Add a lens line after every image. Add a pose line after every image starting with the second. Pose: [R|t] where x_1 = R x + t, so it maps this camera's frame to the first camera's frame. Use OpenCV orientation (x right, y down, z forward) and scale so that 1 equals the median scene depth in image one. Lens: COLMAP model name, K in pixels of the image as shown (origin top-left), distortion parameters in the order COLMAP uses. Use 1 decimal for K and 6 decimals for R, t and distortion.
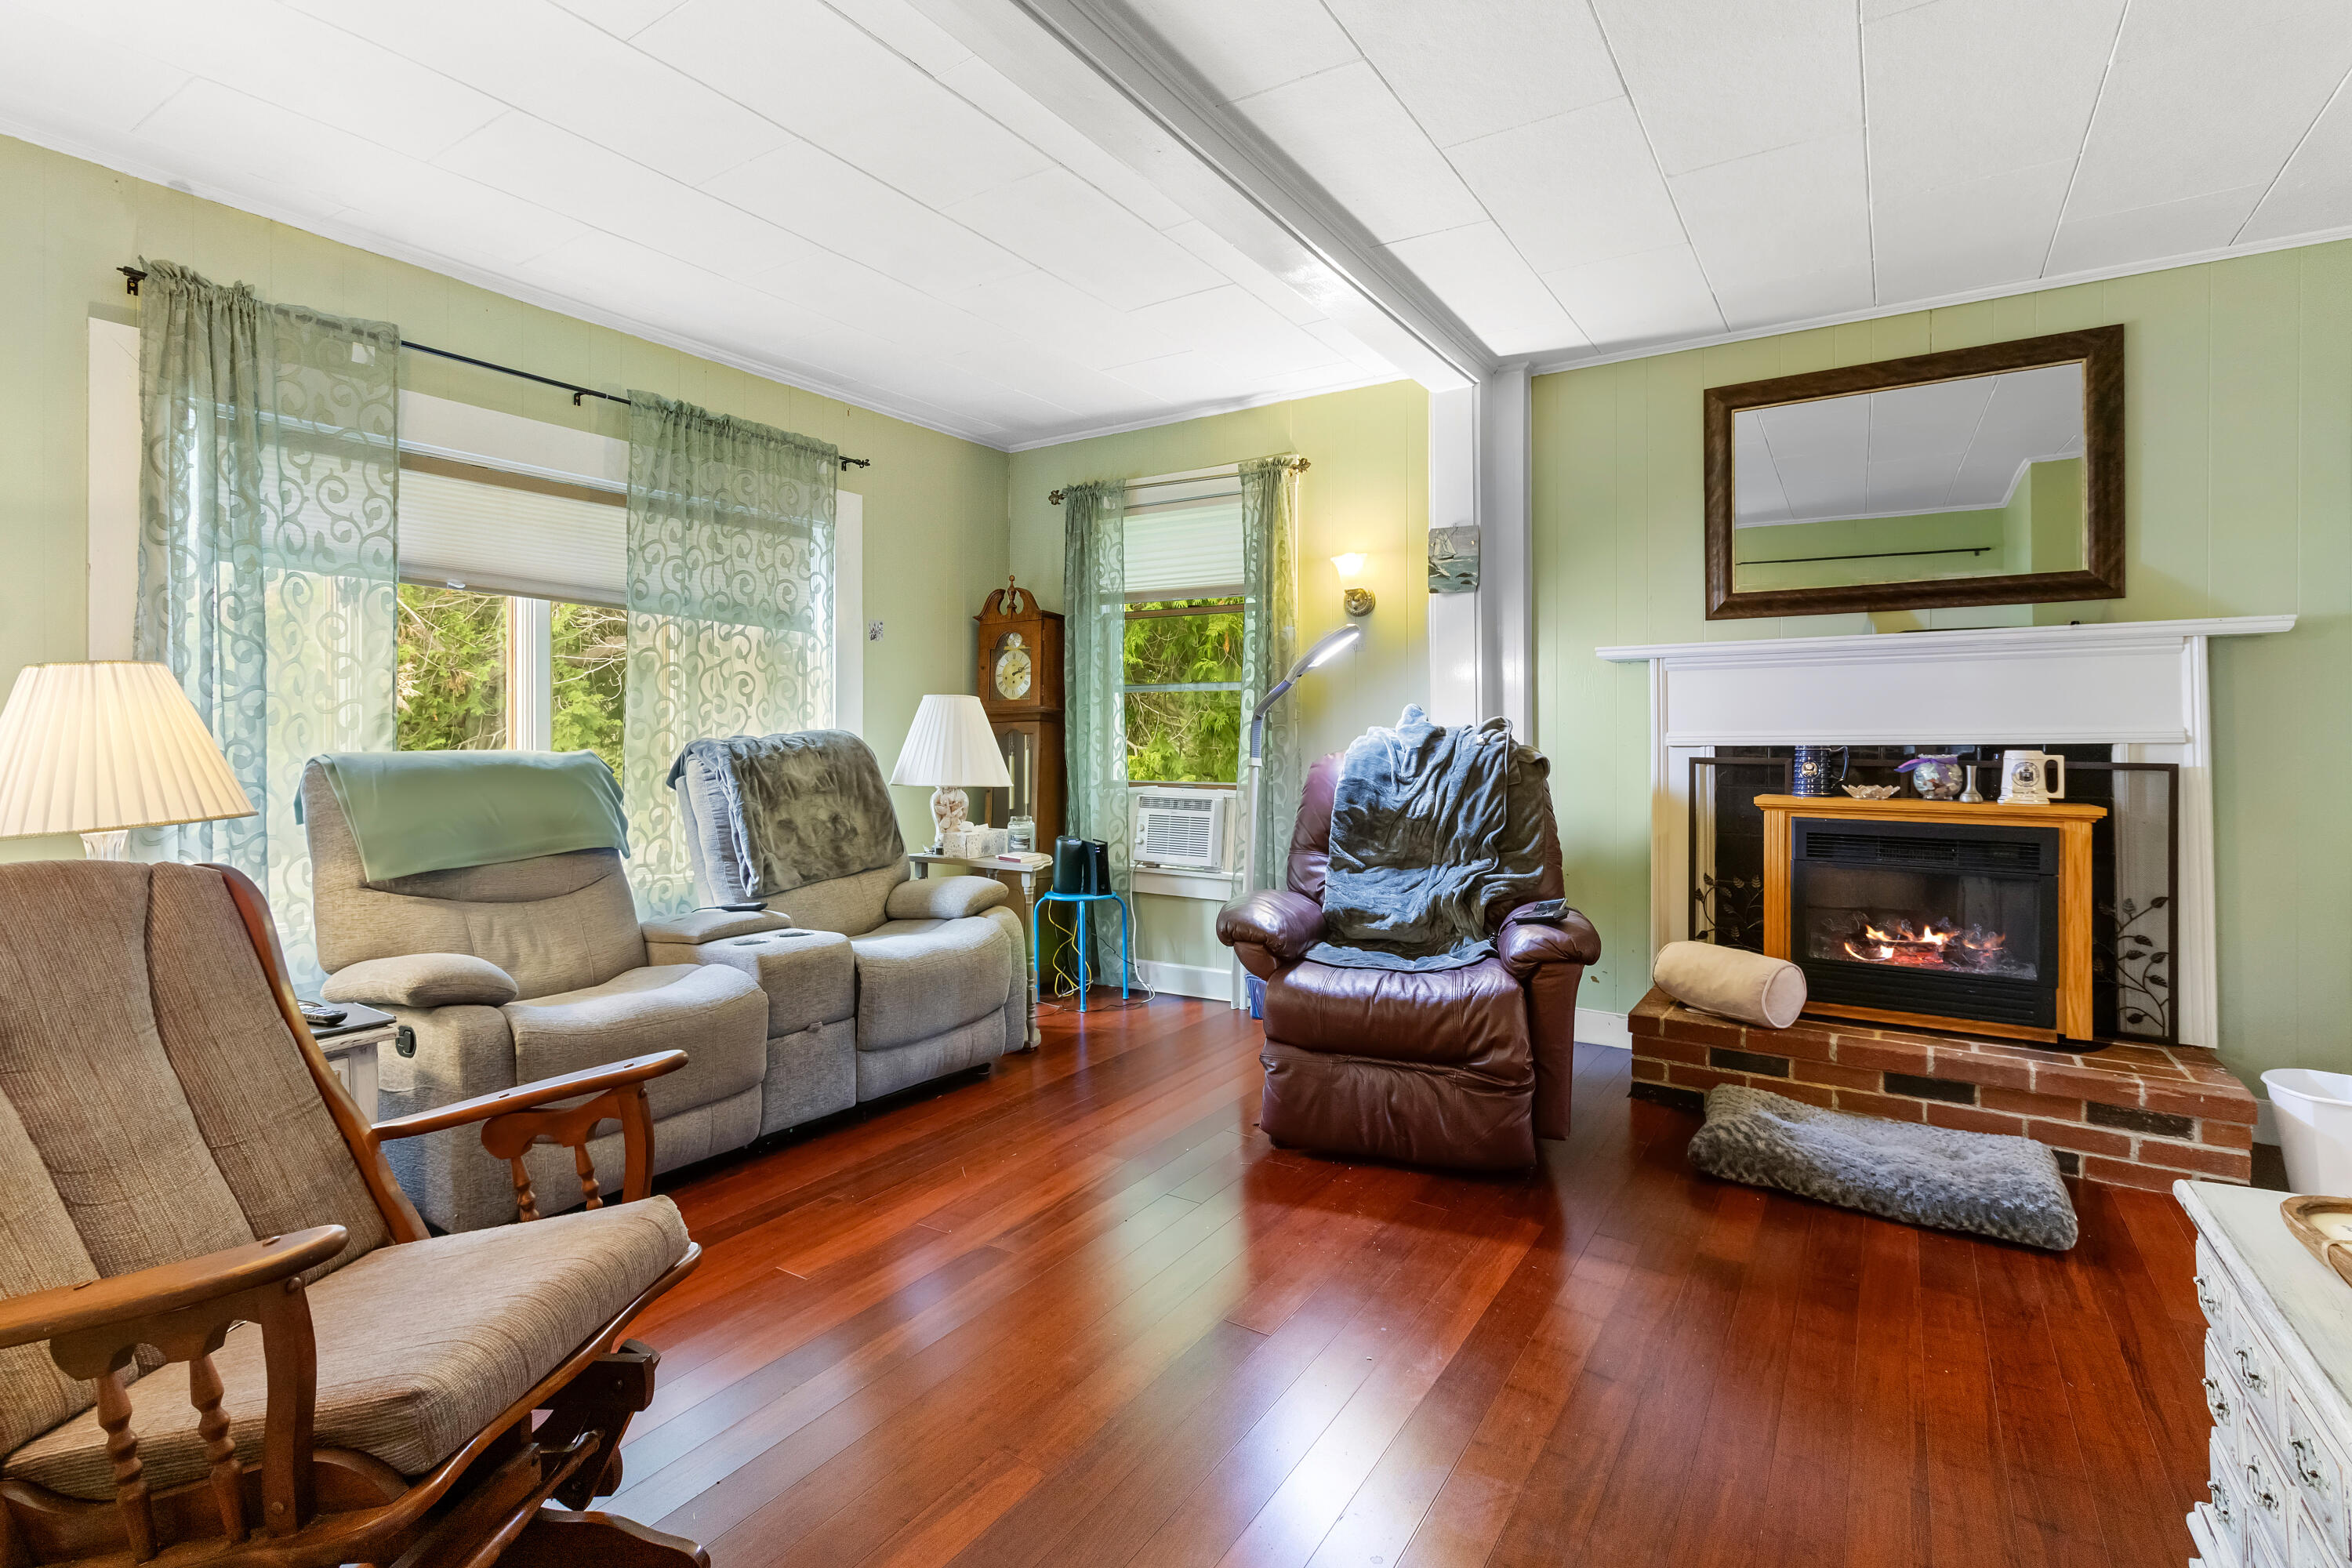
lens RADIAL K [[1101.7, 0, 1193.7], [0, 1101.7, 737.7], [0, 0, 1]] dist [-0.002917, -0.000366]
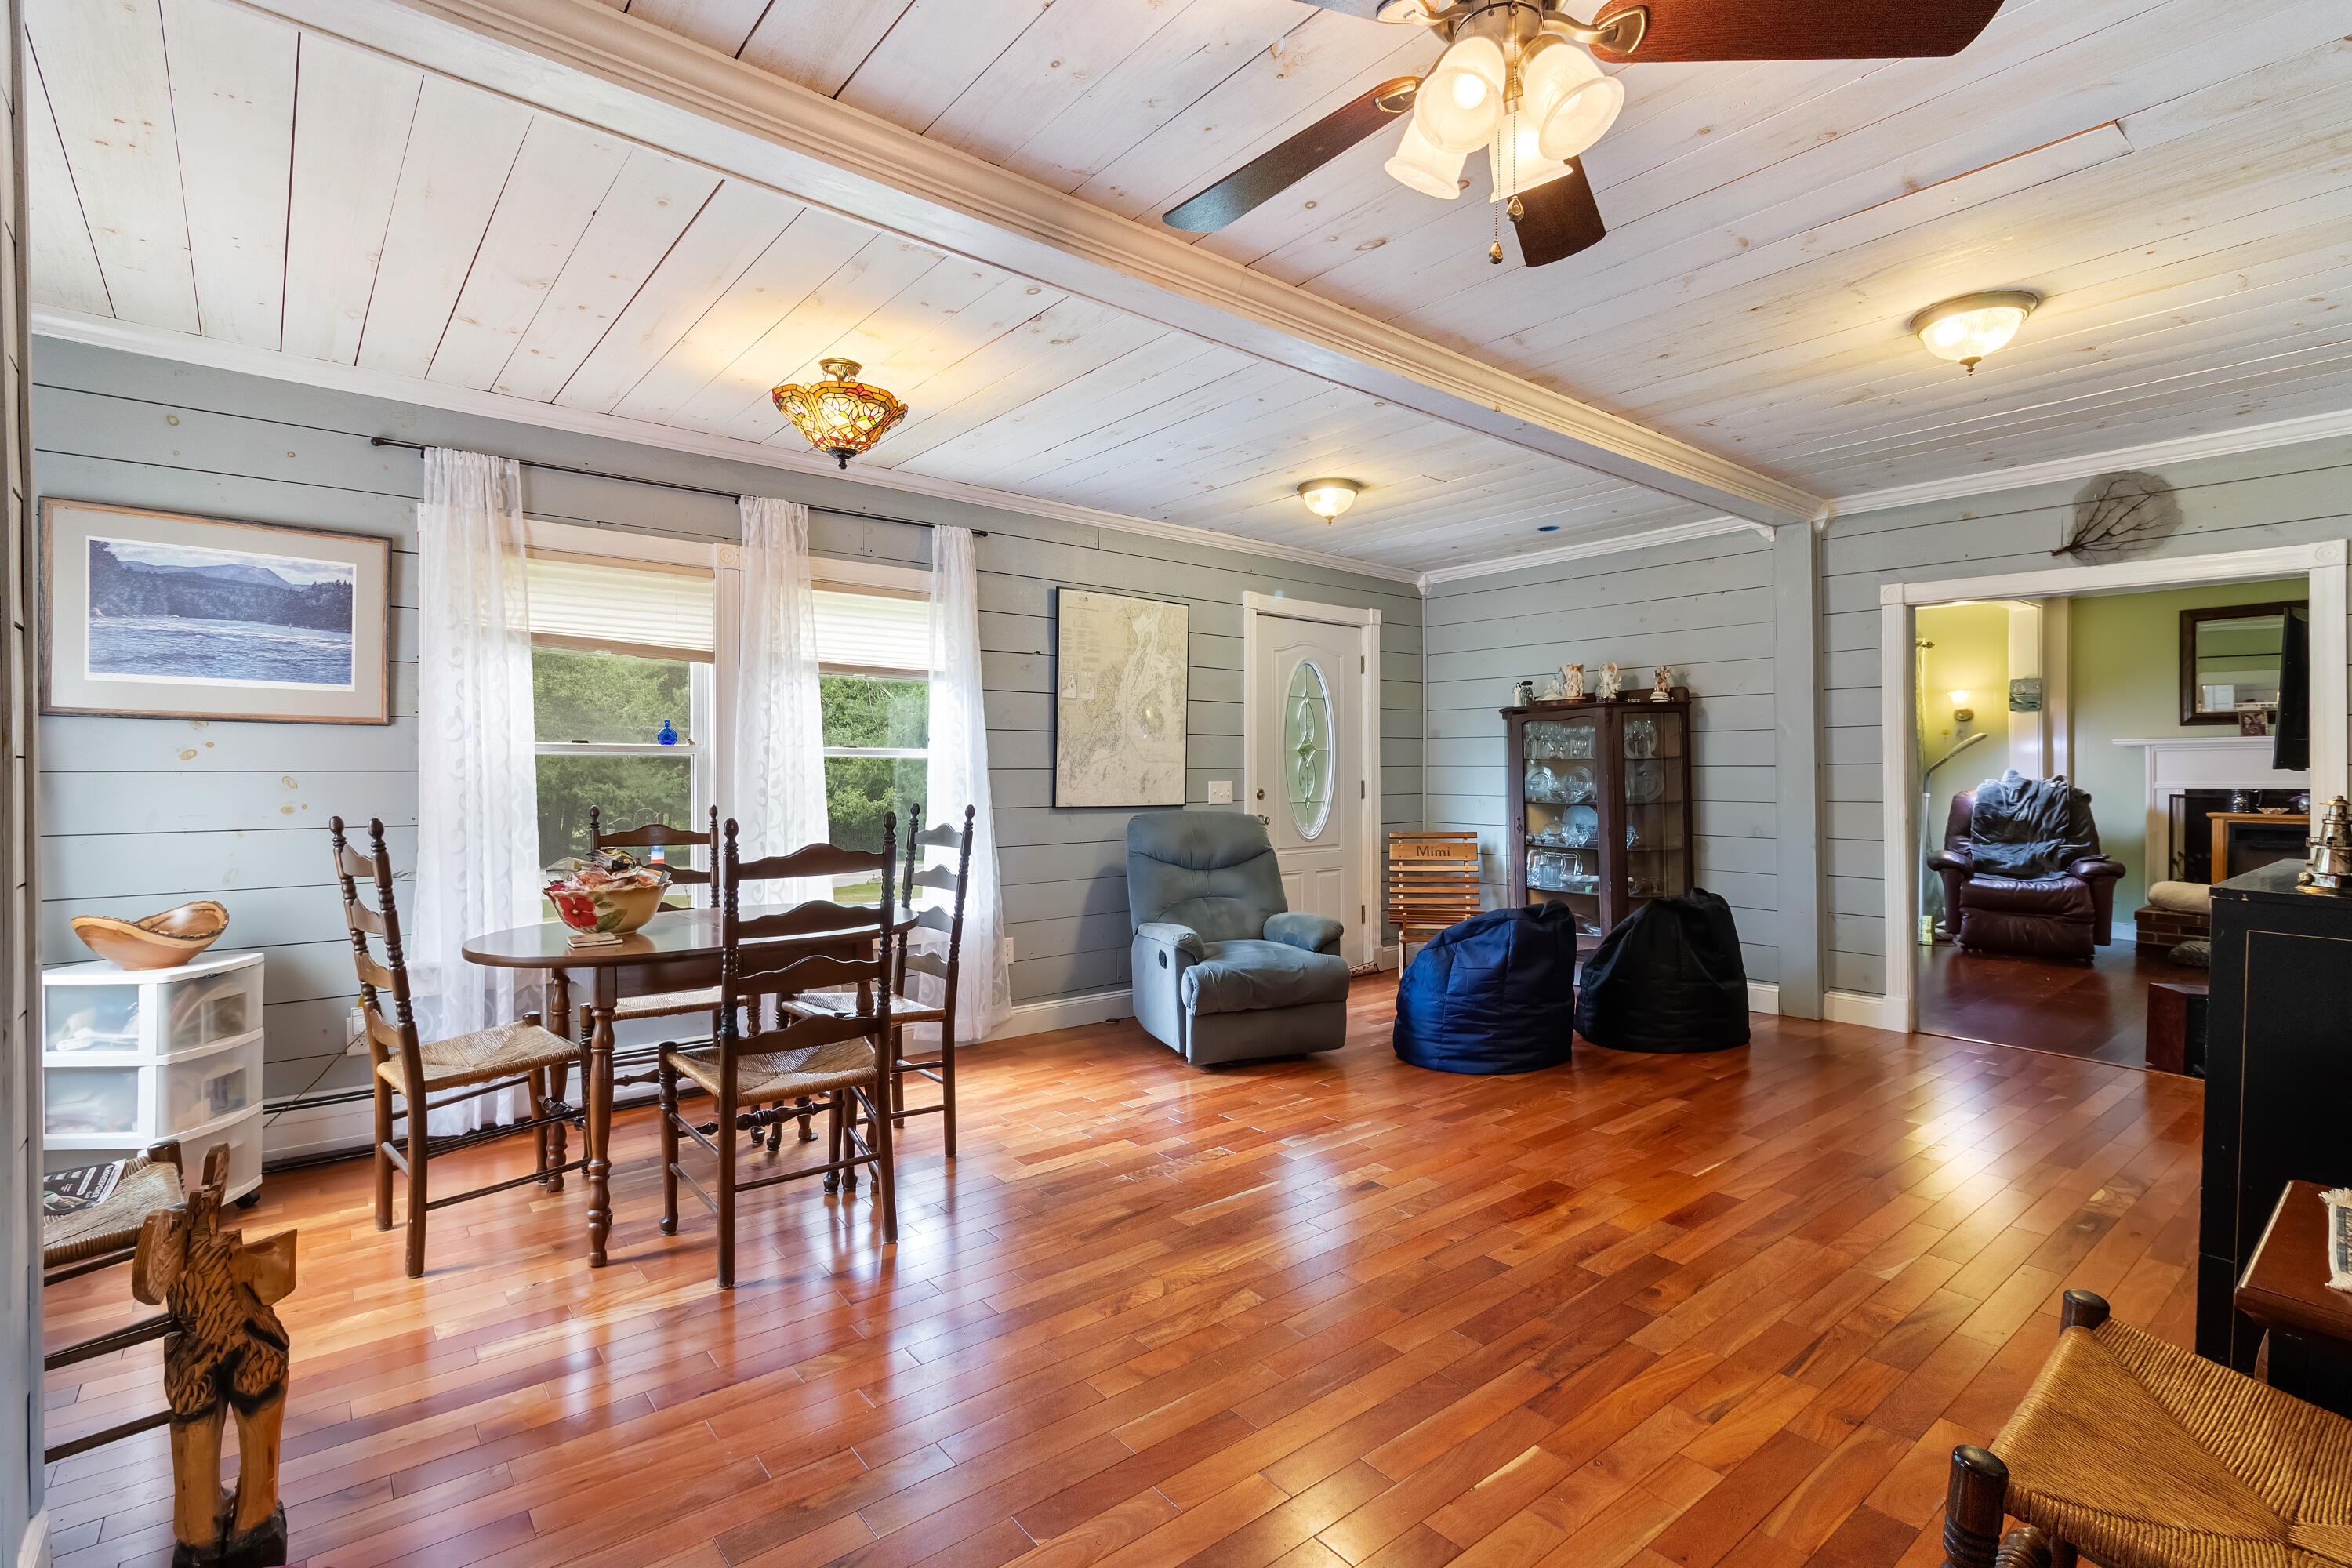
lens RADIAL K [[1101.7, 0, 1176.6], [0, 1101.7, 781.6], [0, 0, 1]] dist [-0.002917, -0.000366]
pose [[0.952524, 0.003418, -0.304443, -0.736571], [-0.001904, 0.999984, 0.005271, -0.014138], [0.304456, -0.004441, 0.952516, -1.618583]]
